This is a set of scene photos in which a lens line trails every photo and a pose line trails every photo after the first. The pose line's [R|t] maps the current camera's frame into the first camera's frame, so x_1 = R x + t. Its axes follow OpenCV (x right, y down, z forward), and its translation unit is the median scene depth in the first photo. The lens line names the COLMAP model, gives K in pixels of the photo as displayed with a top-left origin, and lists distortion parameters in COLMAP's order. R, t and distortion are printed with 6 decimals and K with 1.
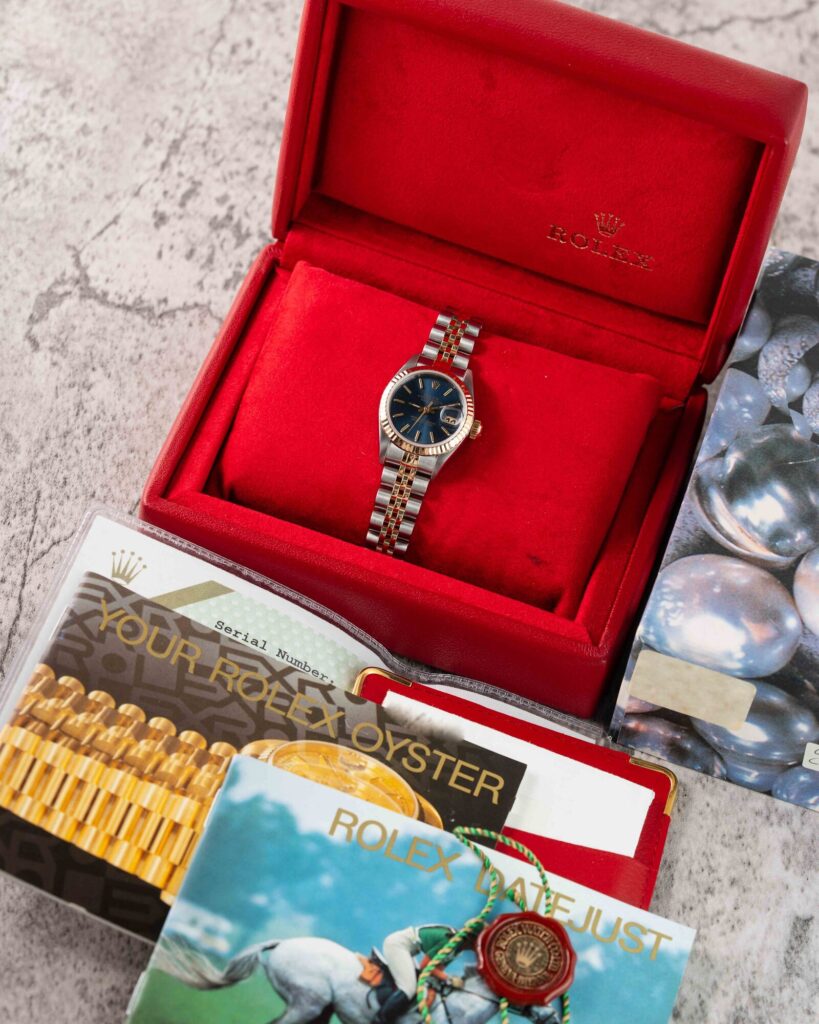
lens RADIAL K [[3726.2, 0, 409.5], [0, 3726.2, 512.0], [0, 0, 1]] dist [0.033670, 2.976673]
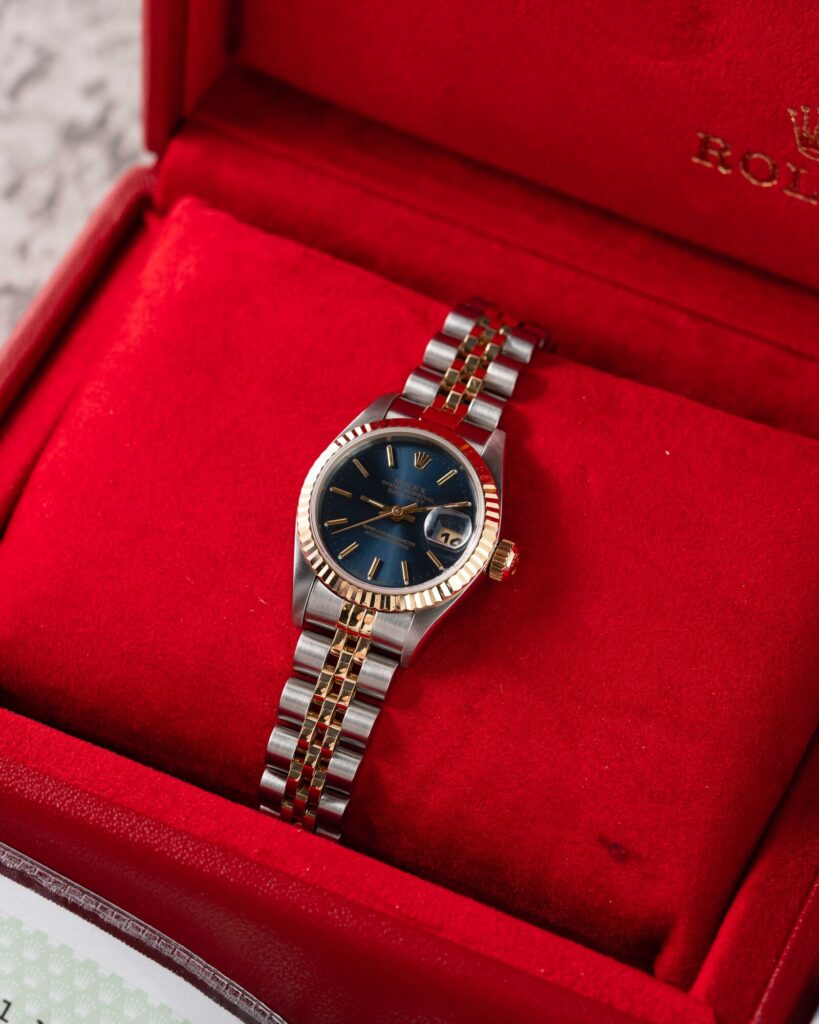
lens RADIAL K [[4065.7, 0, 409.5], [0, 4065.7, 512.0], [0, 0, 1]] dist [0.017270, 1.919853]
pose [[0.992634, 0.039547, -0.114513, 0.063728], [-0.043290, 0.998600, -0.030385, -0.012202], [0.113151, 0.035119, 0.992957, 0.497451]]
